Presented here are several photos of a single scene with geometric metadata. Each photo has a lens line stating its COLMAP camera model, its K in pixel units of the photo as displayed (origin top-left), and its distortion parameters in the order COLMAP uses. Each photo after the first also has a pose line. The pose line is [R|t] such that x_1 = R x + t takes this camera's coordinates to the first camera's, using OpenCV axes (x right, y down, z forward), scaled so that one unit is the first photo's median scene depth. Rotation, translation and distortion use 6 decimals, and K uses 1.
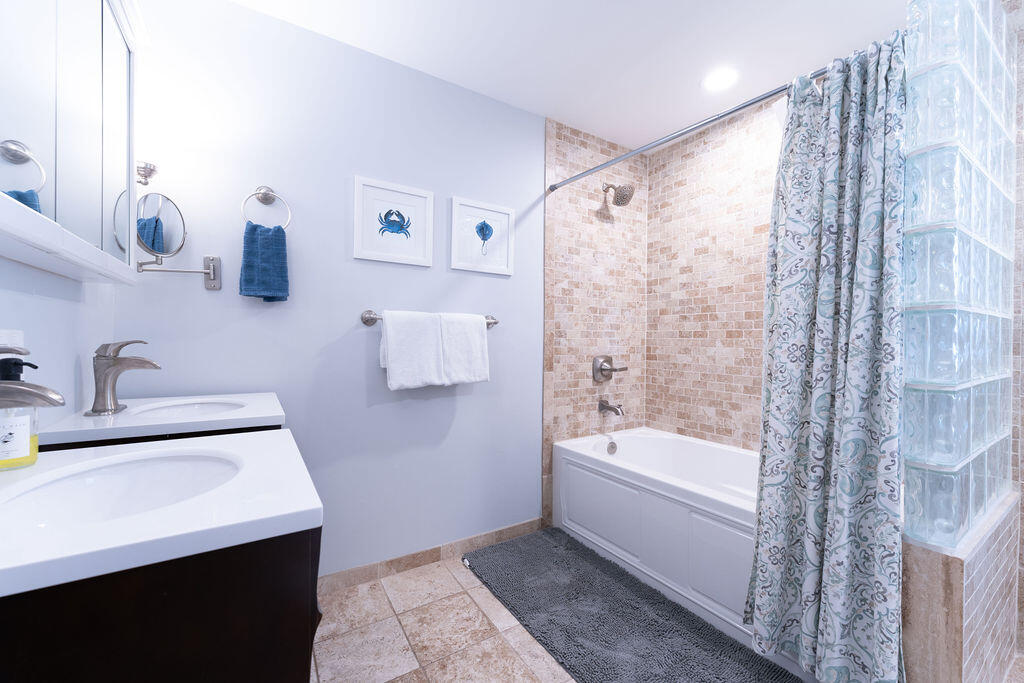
lens RADIAL K [[405.9, 0, 509.8], [0, 405.9, 340.1], [0, 0, 1]] dist [0.001625, -0.000192]
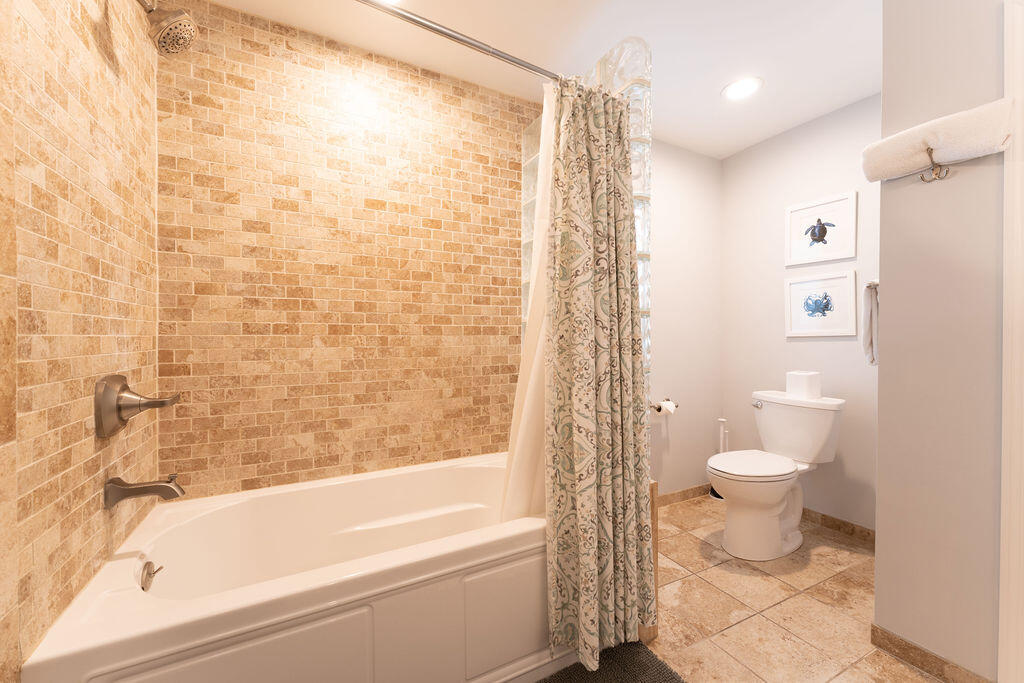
lens RADIAL K [[405.9, 0, 511.3], [0, 405.9, 341.2], [0, 0, 1]] dist [0.001625, -0.000192]
pose [[0.084440, -0.014537, 0.996323, -0.169577], [0.005043, 0.999887, 0.014162, -0.001866], [-0.996416, 0.003828, 0.084503, 0.571786]]
